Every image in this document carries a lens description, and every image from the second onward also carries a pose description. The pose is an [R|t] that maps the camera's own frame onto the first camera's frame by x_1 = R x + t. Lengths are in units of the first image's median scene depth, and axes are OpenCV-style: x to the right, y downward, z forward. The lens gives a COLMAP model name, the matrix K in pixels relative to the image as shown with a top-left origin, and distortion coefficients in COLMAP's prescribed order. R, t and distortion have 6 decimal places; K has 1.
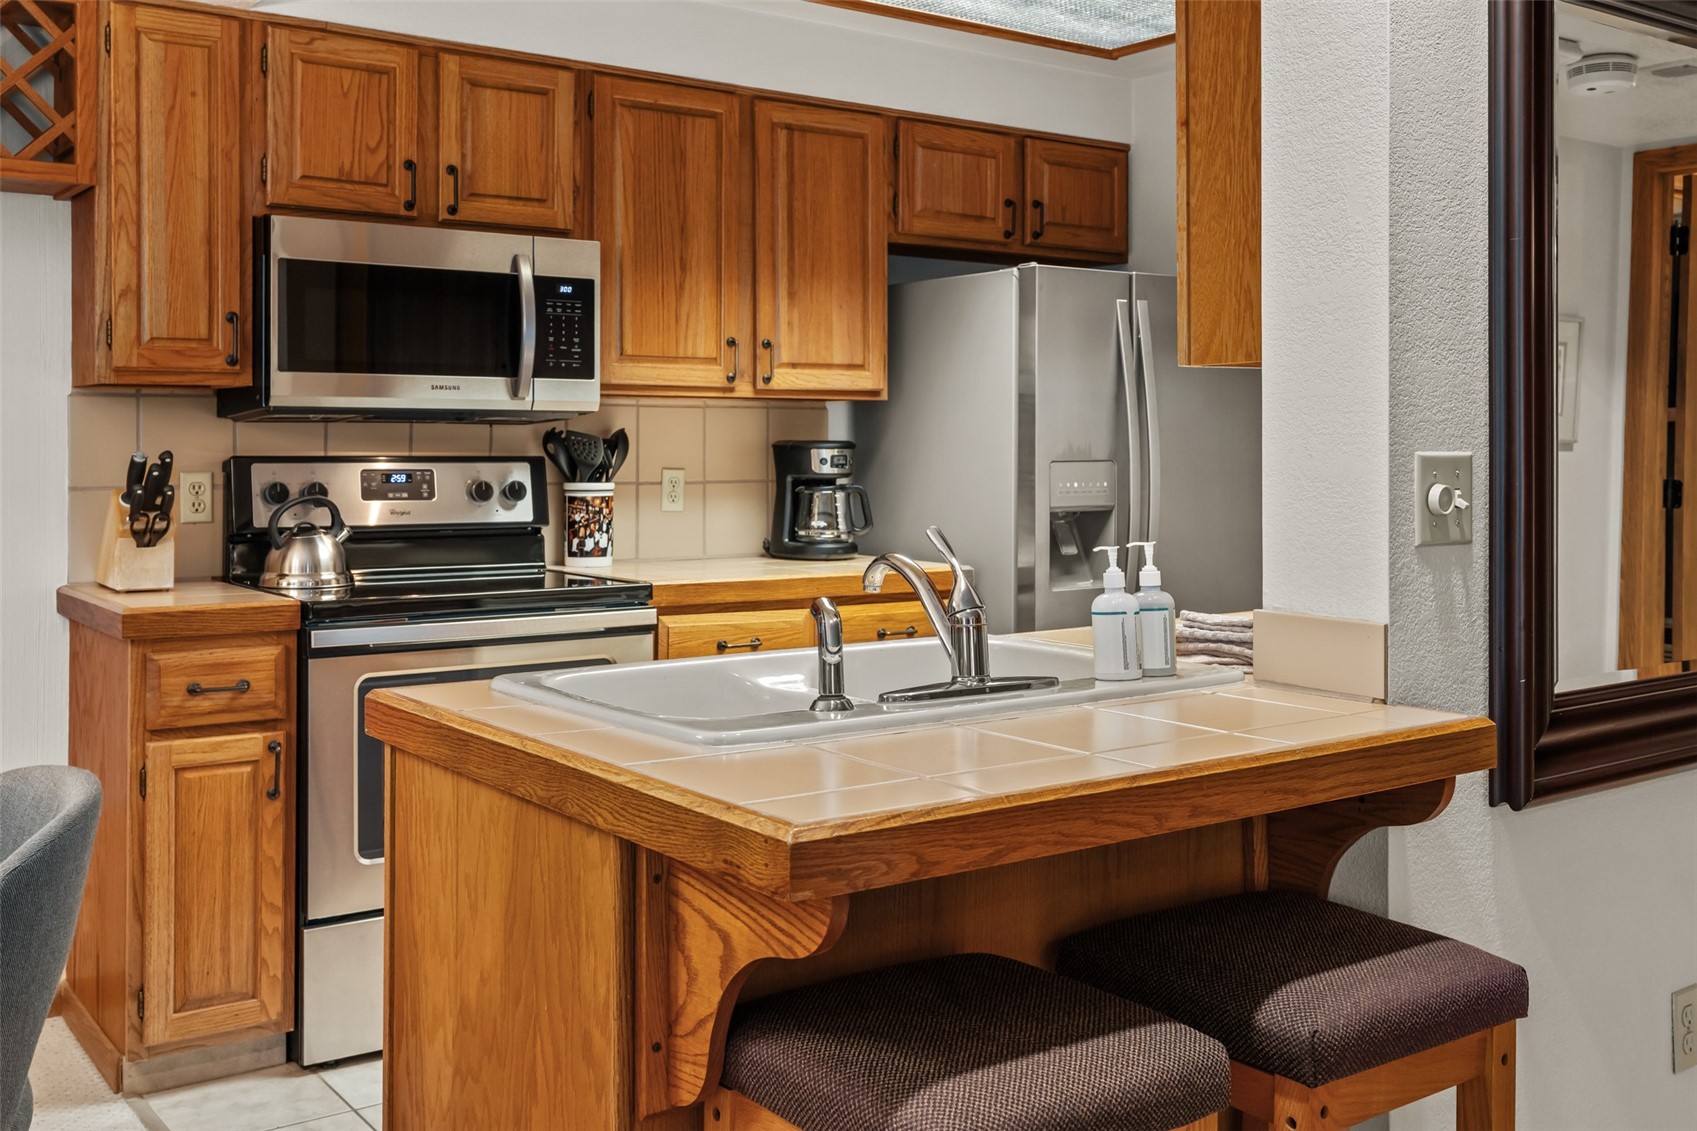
lens RADIAL K [[1743.7, 0, 781.7], [0, 1743.7, 456.2], [0, 0, 1]] dist [0.007007, 0.000000]
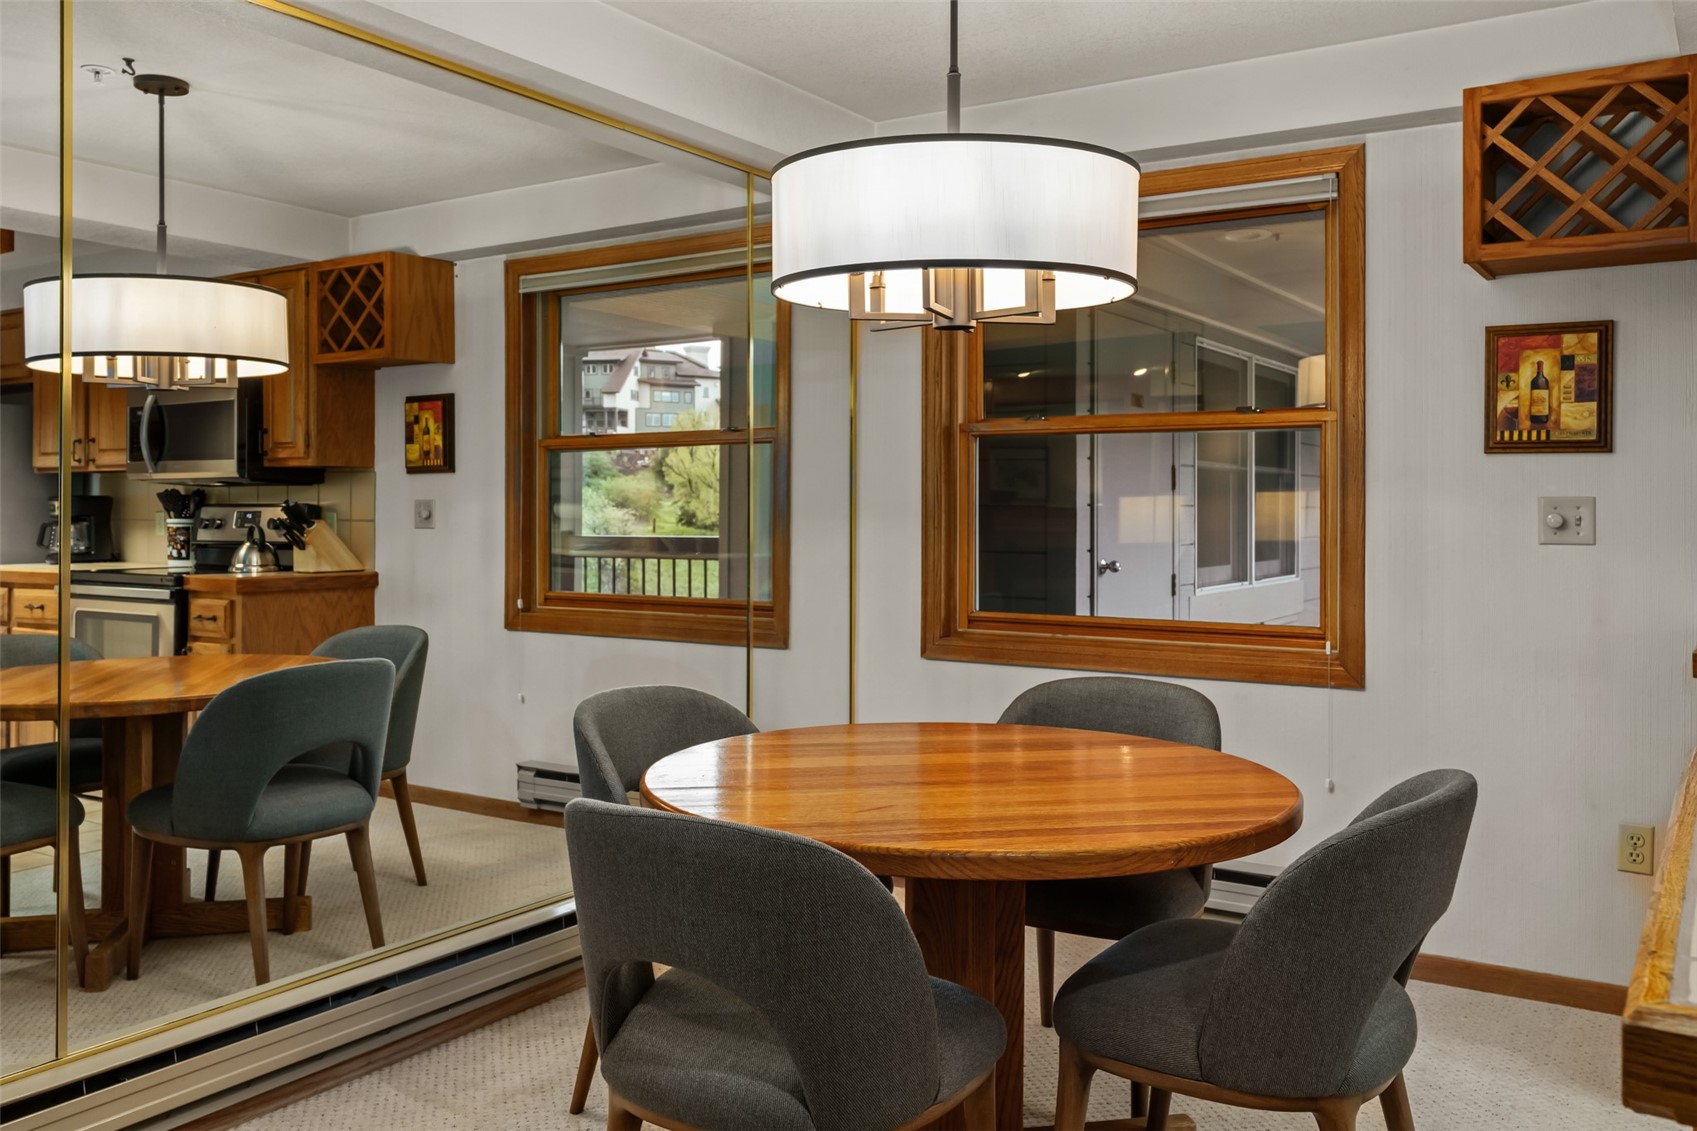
lens RADIAL K [[1319.9, 0, 882.6], [0, 1319.9, 500.3], [0, 0, 1]] dist [-0.005764, 0.011758]
pose [[0.387058, -0.008018, -0.922021, 0.139263], [-0.010066, 0.999866, -0.012921, 0.014692], [0.922000, 0.014282, 0.386925, 0.234688]]
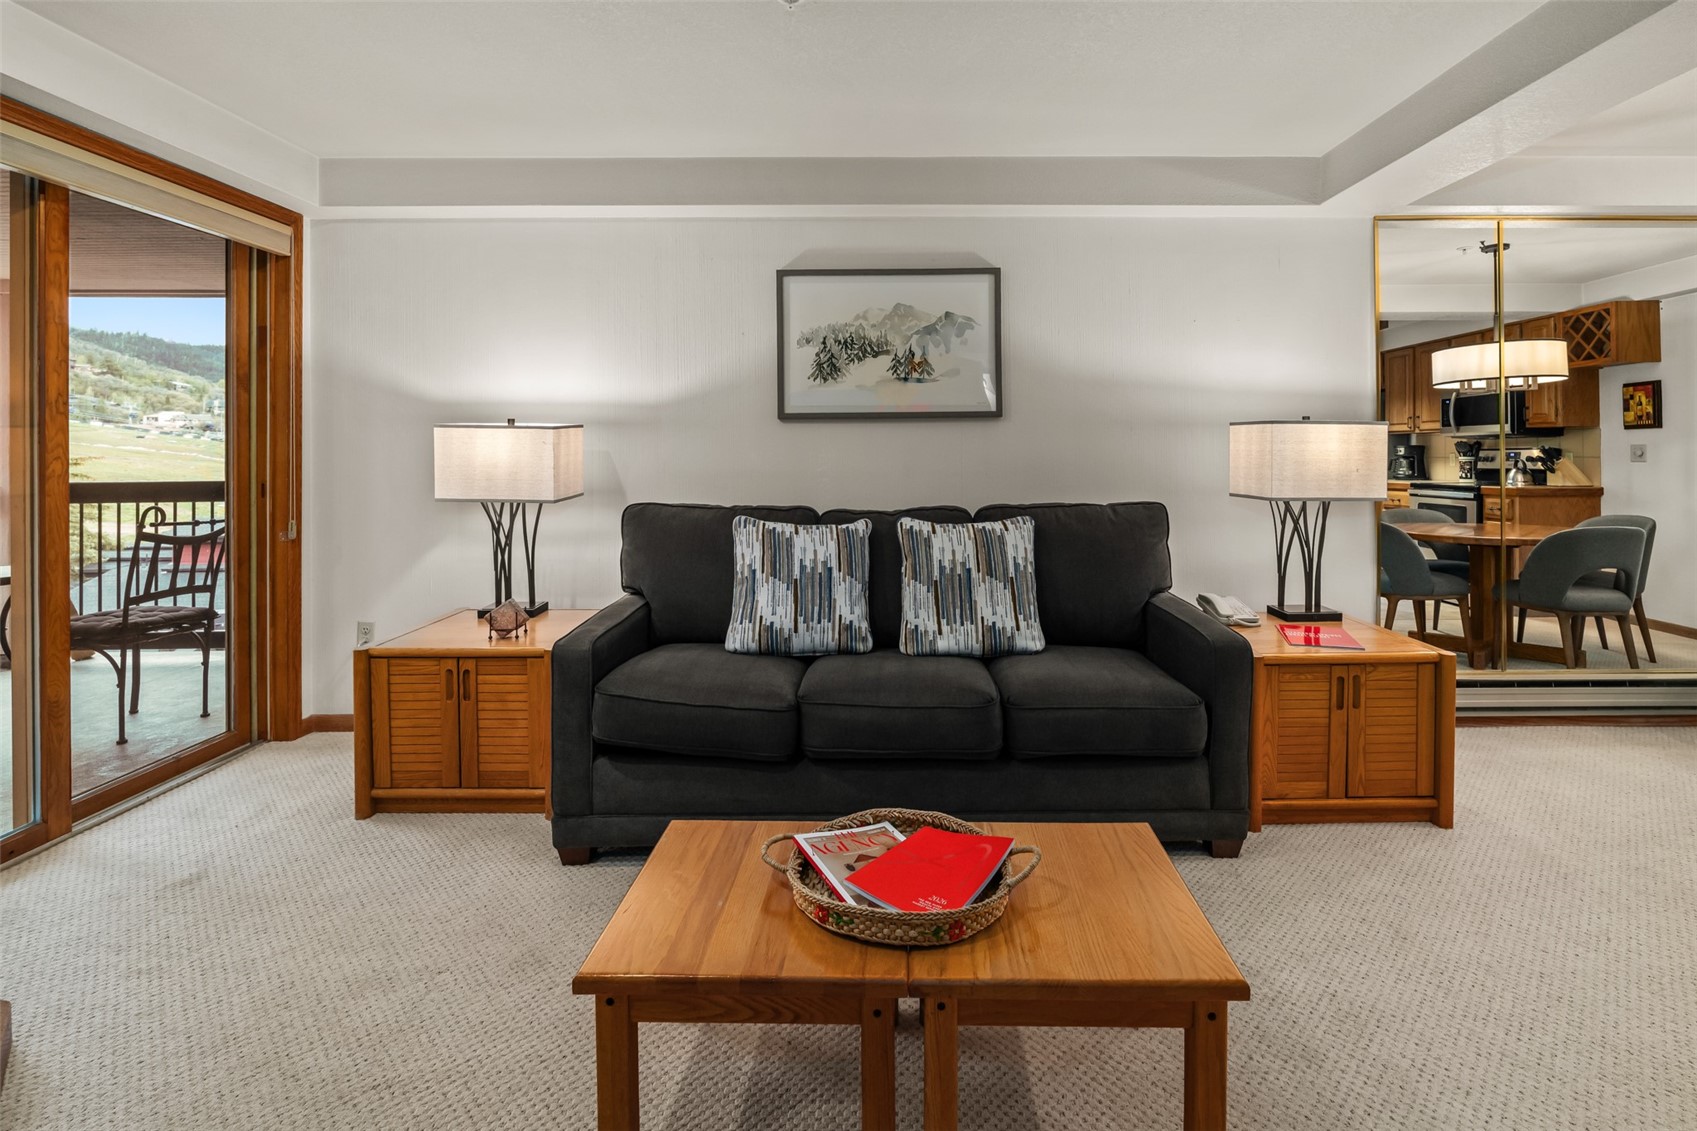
lens RADIAL K [[840.3, 0, 915.5], [0, 840.3, 452.7], [0, 0, 1]] dist [-0.003611, -0.002087]
pose [[-0.561776, -0.000221, -0.827289, 0.610730], [-0.000885, 1.000000, 0.000333, 0.016588], [0.827289, 0.000919, -0.561776, 0.101987]]
